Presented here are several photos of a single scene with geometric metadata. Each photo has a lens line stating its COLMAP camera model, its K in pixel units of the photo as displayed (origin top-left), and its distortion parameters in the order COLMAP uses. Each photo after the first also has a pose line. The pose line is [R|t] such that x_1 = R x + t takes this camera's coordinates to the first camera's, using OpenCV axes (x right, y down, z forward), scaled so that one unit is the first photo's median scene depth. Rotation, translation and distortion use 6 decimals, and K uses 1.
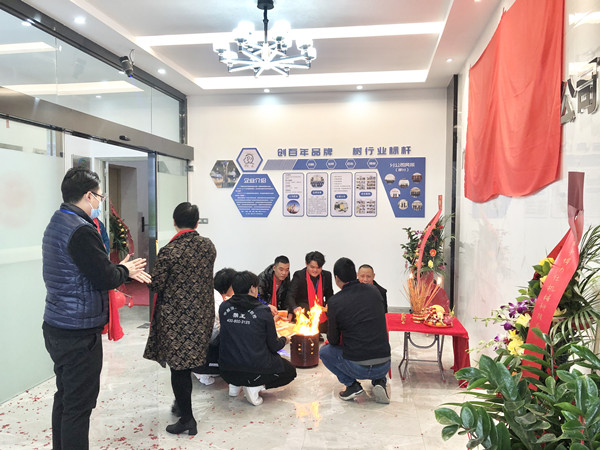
lens RADIAL K [[482.6, 0, 300.0], [0, 482.6, 225.0], [0, 0, 1]] dist [0.102435, -0.288319]
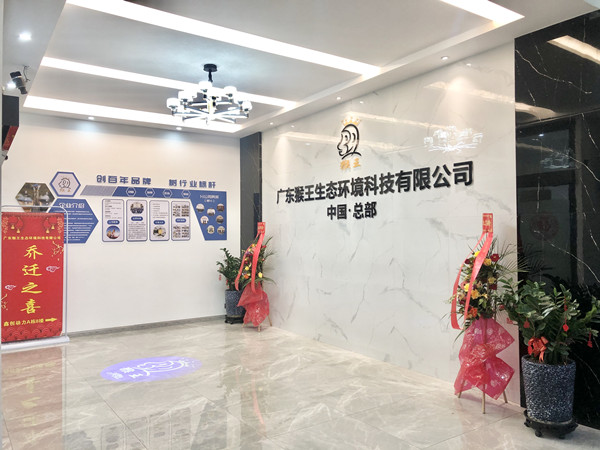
lens RADIAL K [[482.6, 0, 300.0], [0, 482.6, 225.0], [0, 0, 1]] dist [0.102435, -0.288319]
pose [[0.729276, 0.002386, 0.684216, -0.437587], [0.034615, 0.998585, -0.040376, 0.002535], [-0.683344, 0.053129, 0.728161, -0.024056]]
